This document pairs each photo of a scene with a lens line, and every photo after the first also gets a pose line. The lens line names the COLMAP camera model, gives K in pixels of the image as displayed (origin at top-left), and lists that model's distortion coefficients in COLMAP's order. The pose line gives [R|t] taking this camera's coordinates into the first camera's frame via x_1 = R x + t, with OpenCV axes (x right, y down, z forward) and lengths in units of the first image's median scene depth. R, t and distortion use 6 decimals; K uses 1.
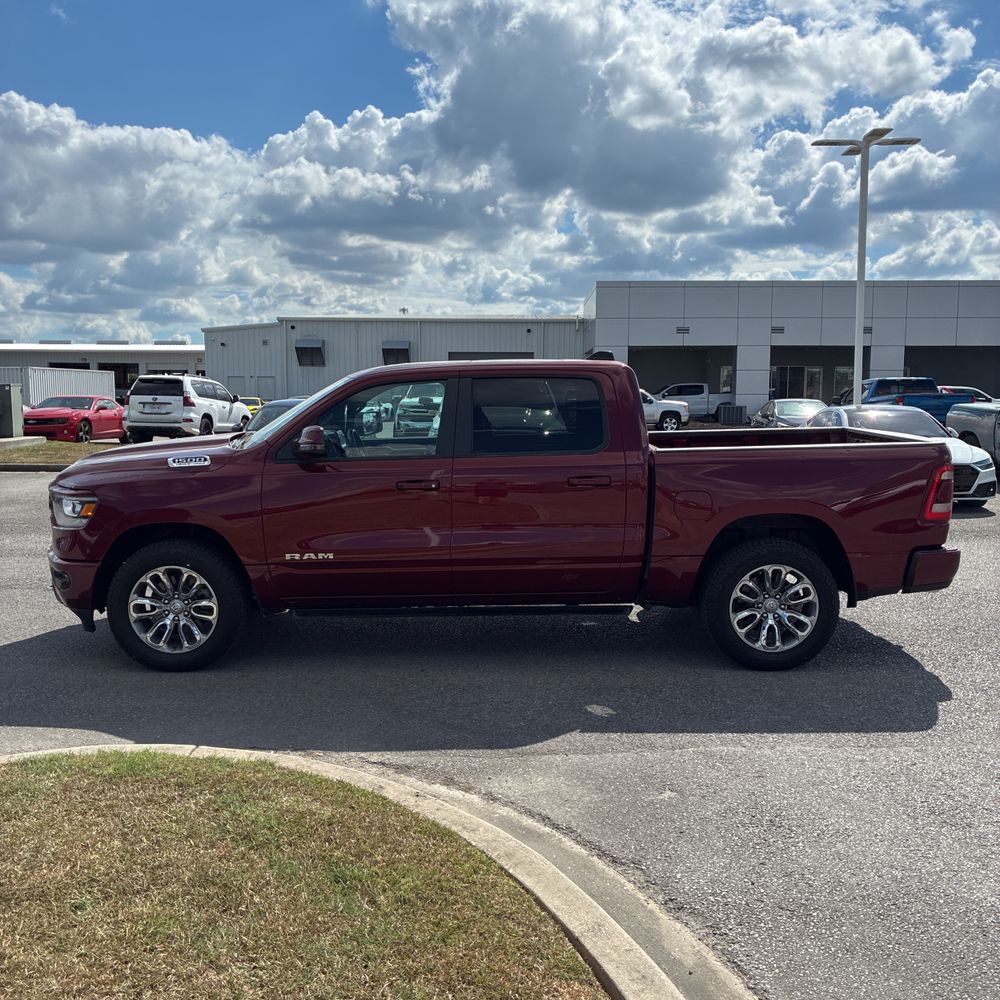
lens RADIAL K [[1008.5, 0, 502.7], [0, 1008.5, 499.8], [0, 0, 1]] dist [0.013977, 0.000000]
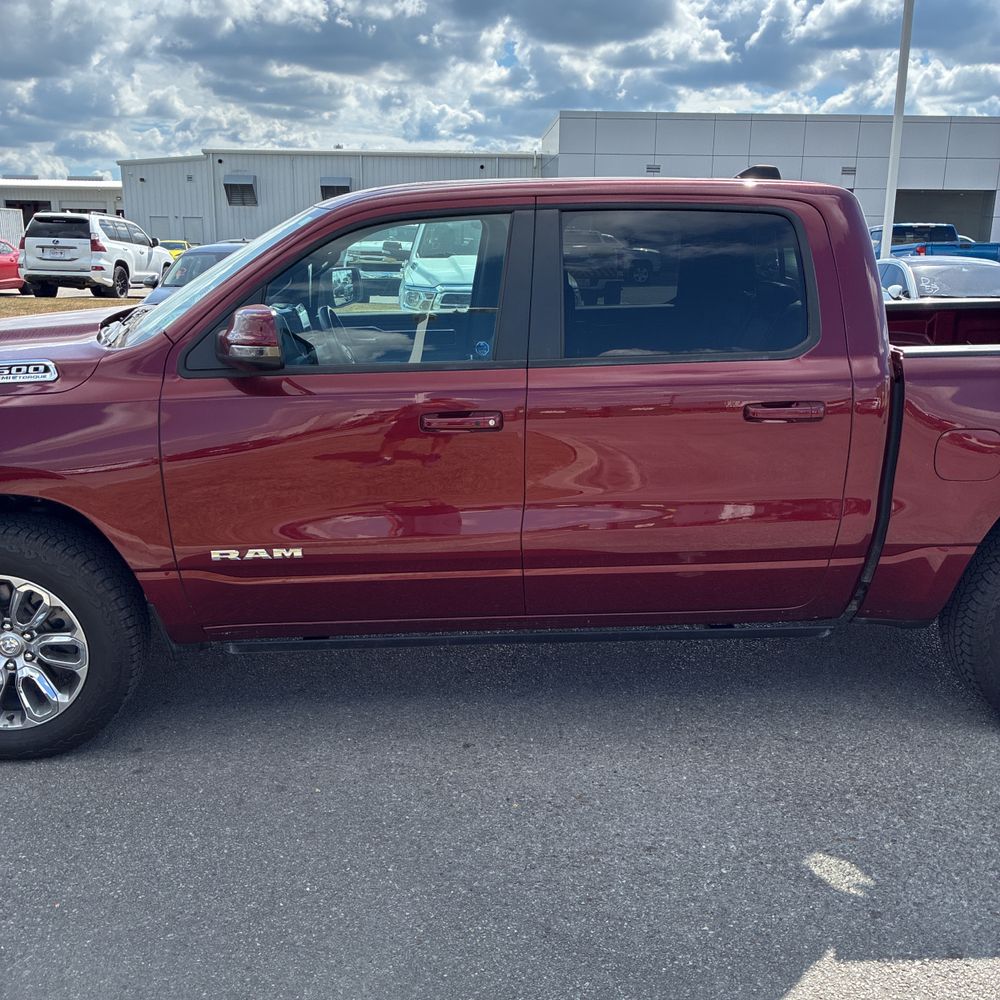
lens RADIAL K [[1008.5, 0, 507.0], [0, 1008.5, 490.9], [0, 0, 1]] dist [0.013977, 0.000000]
pose [[0.998013, -0.008474, 0.062437, -0.022551], [-0.000336, 0.990186, 0.139754, -0.012552], [-0.063009, -0.139498, 0.988216, 0.114239]]
